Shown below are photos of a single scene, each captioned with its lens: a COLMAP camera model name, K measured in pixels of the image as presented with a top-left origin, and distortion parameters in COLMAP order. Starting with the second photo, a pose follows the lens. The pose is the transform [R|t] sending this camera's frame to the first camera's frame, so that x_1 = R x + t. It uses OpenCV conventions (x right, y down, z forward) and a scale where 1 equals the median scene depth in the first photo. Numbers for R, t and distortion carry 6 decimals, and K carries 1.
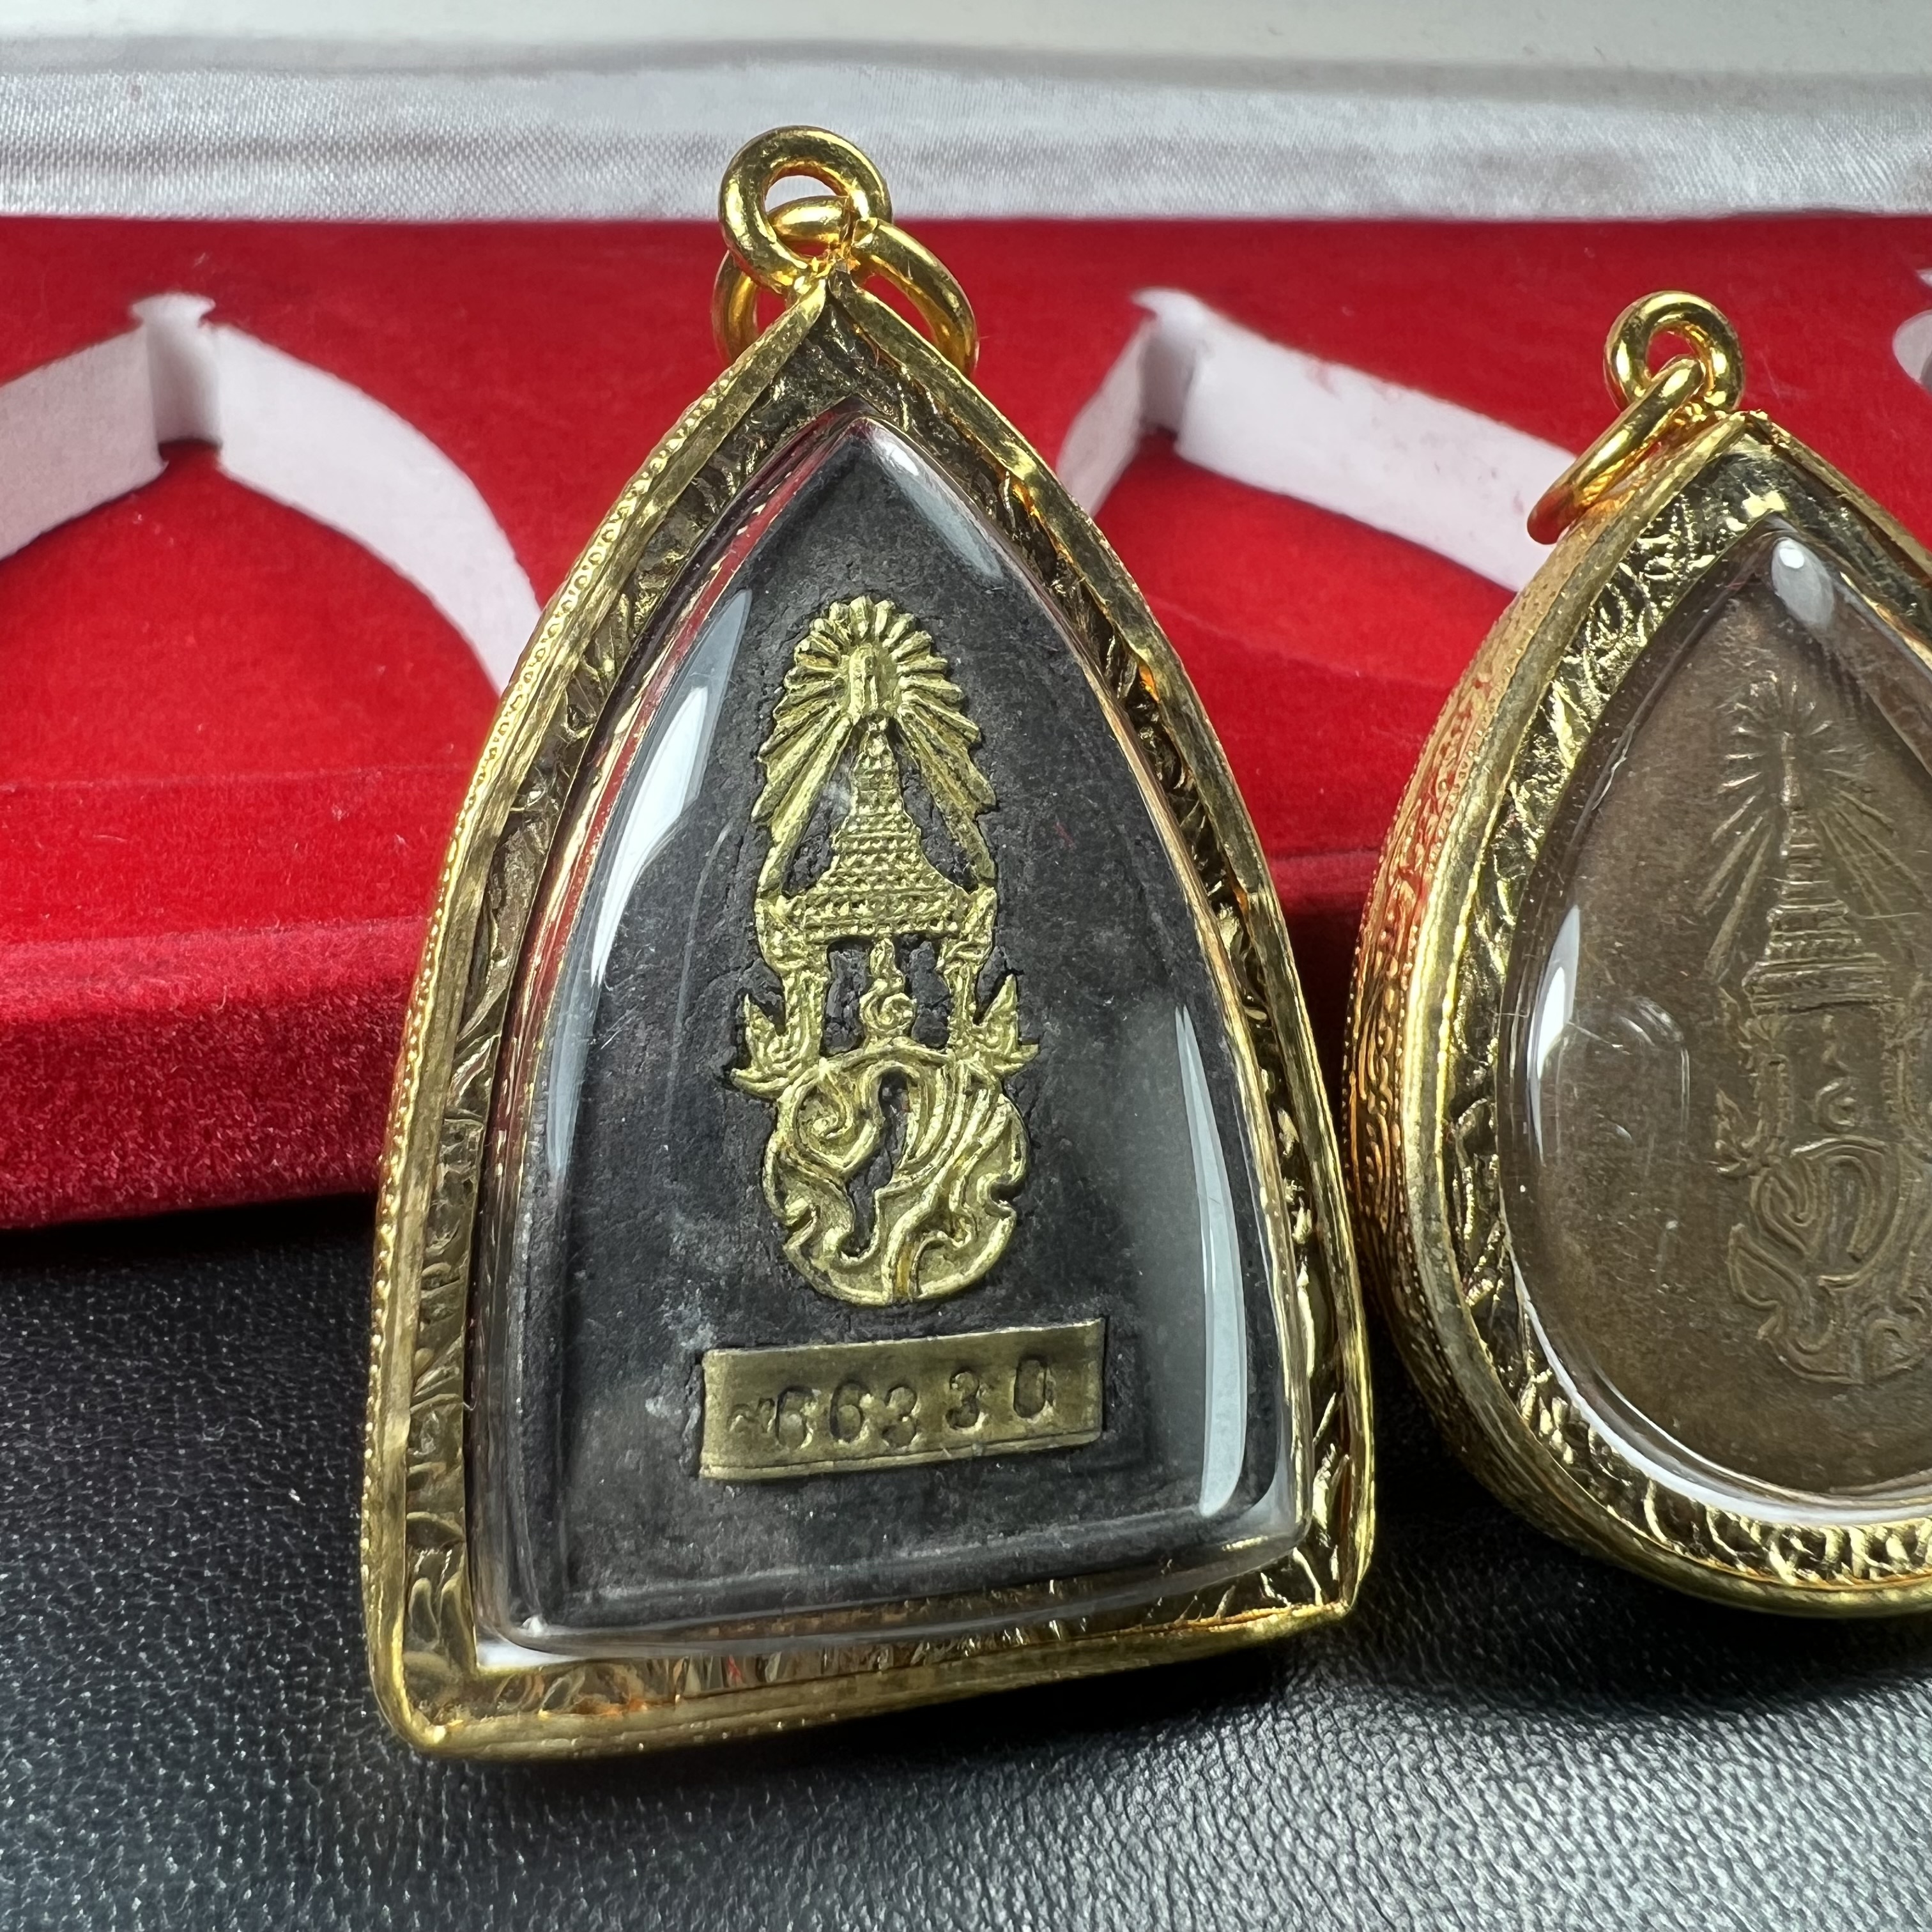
lens RADIAL K [[1951.3, 0, 784.9], [0, 1951.3, 864.5], [0, 0, 1]] dist [-0.006573, 0.000000]
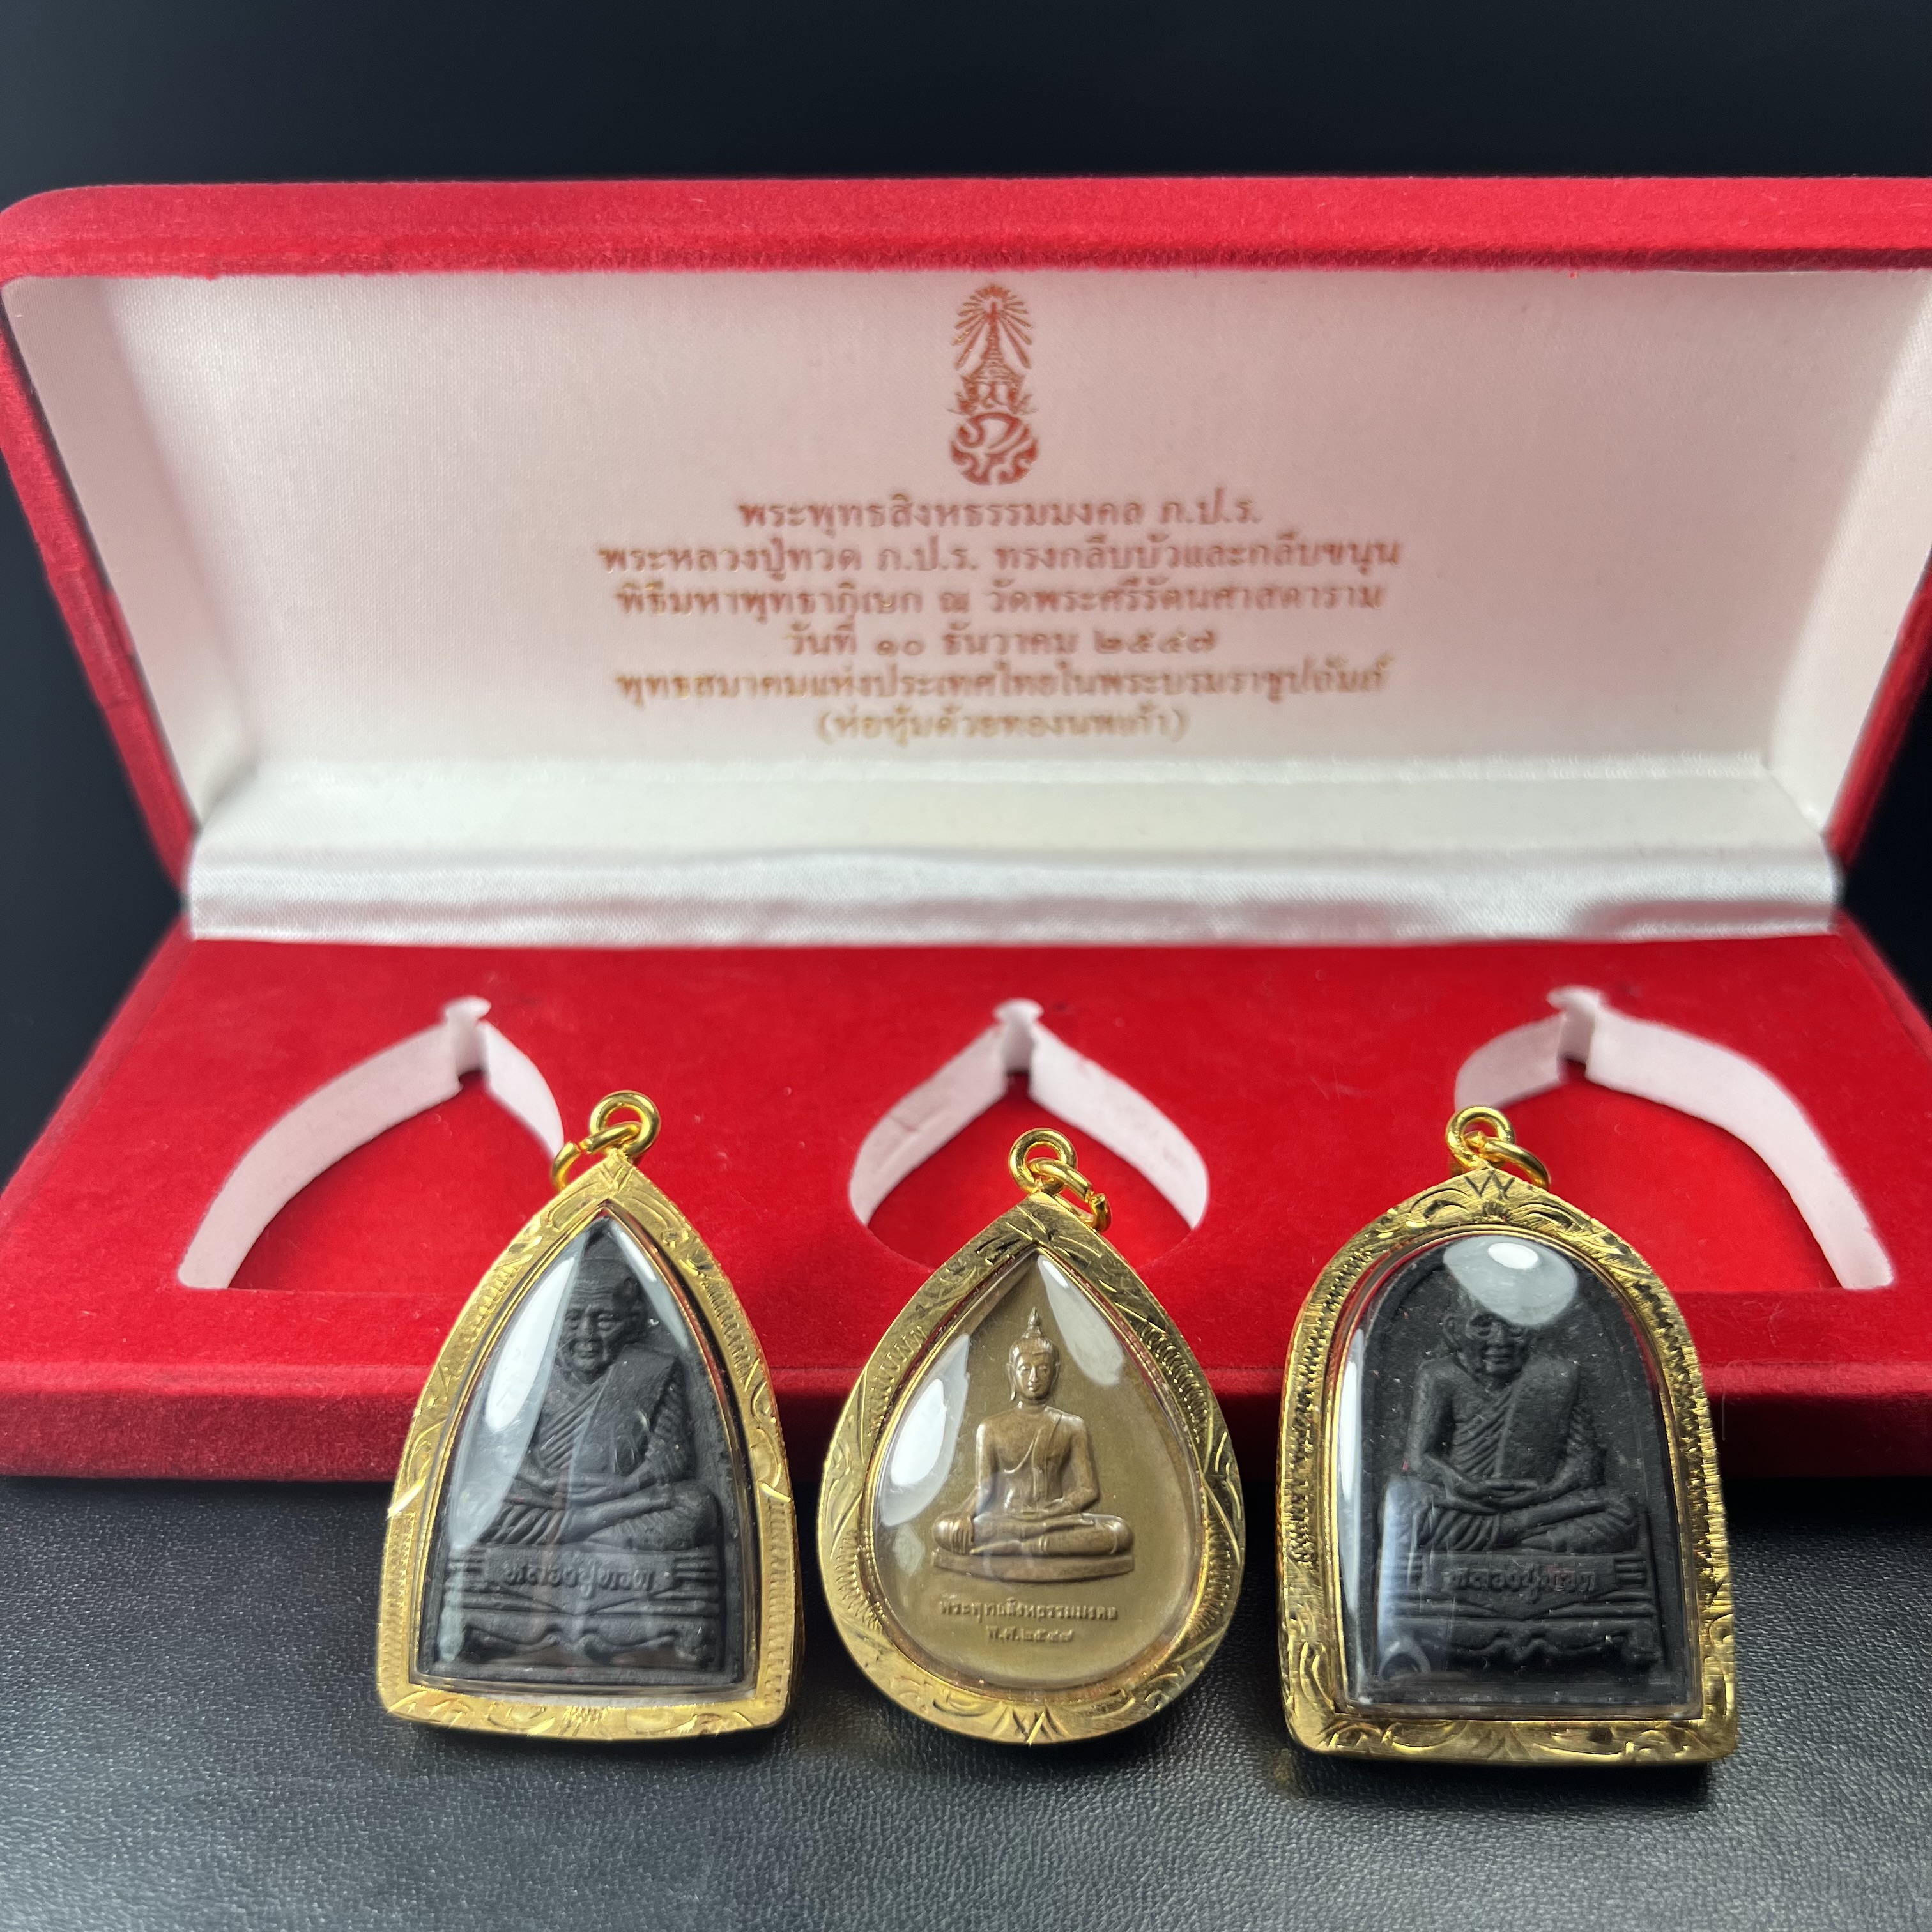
lens RADIAL K [[1951.3, 0, 984.3], [0, 1951.3, 1022.1], [0, 0, 1]] dist [-0.006573, 0.000000]
pose [[0.973365, 0.049843, -0.223777, 1.069314], [-0.070134, 0.994023, -0.083659, -0.254709], [0.218270, 0.097125, 0.971043, -1.325053]]
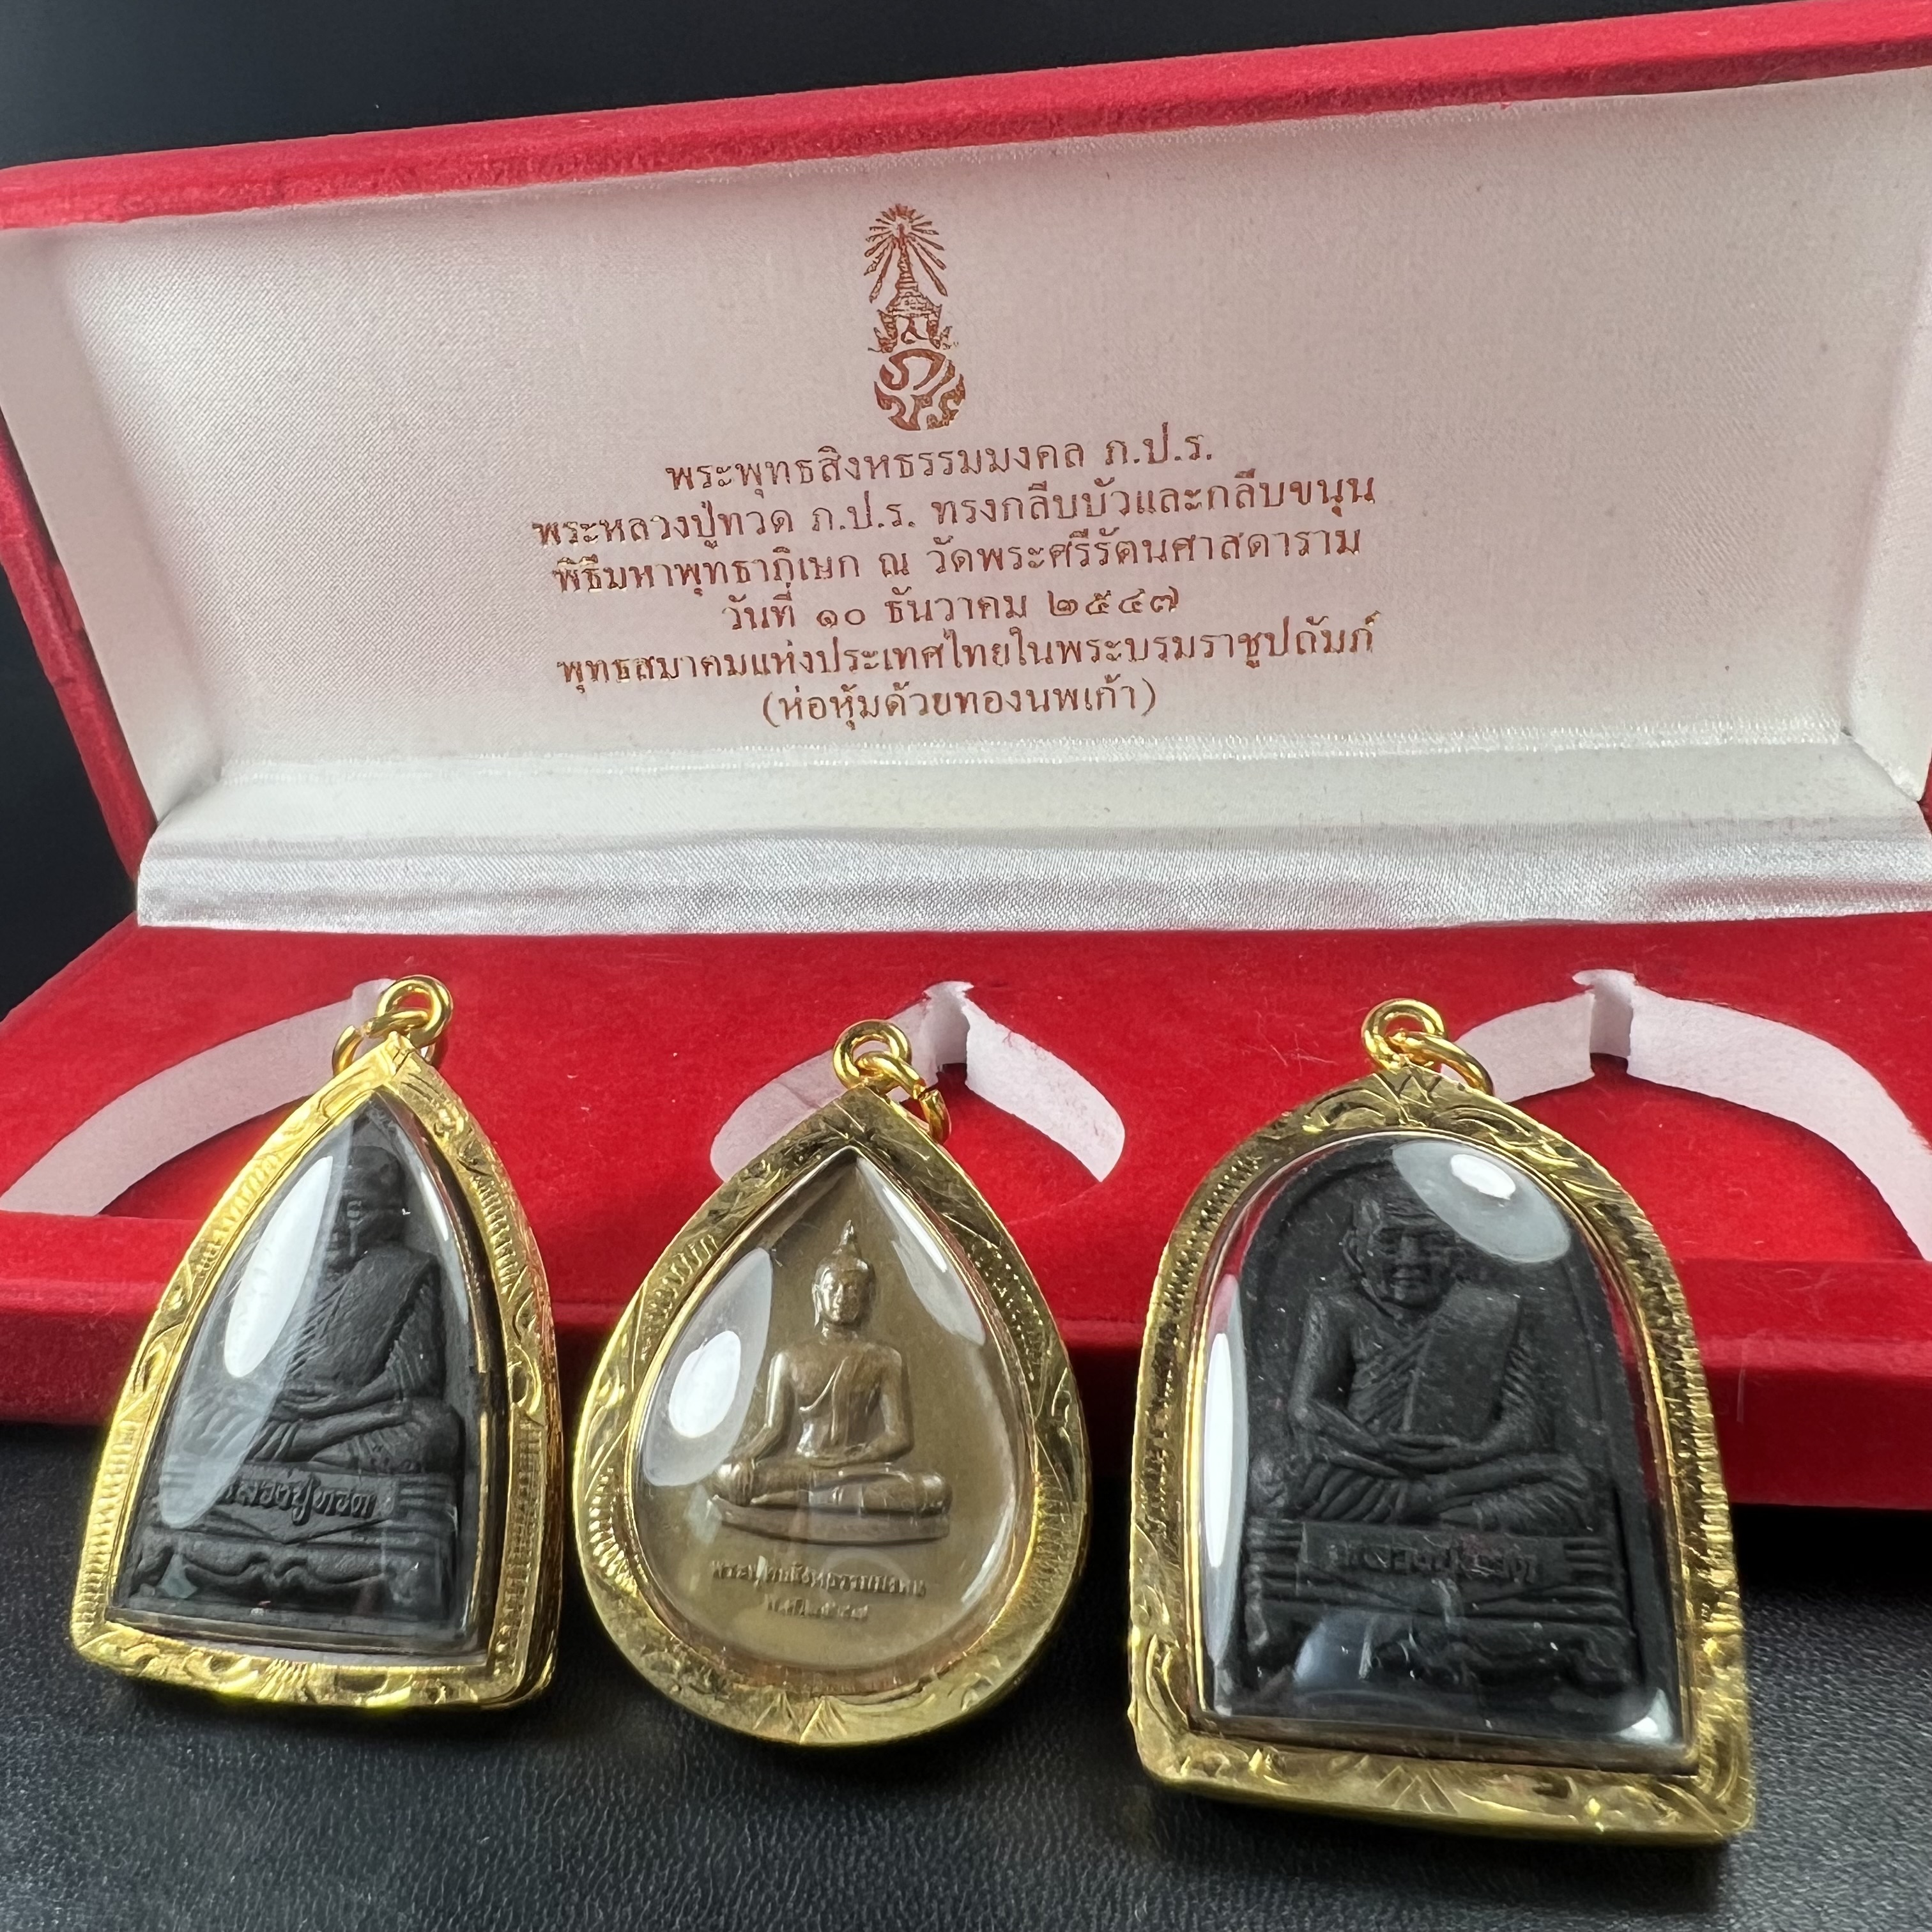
lens RADIAL K [[1951.3, 0, 806.9], [0, 1951.3, 897.8], [0, 0, 1]] dist [-0.006573, 0.000000]
pose [[0.911555, -0.001256, -0.411176, 1.411501], [-0.114690, 0.959530, -0.257194, 0.104953], [0.394858, 0.281604, 0.874520, -0.818822]]
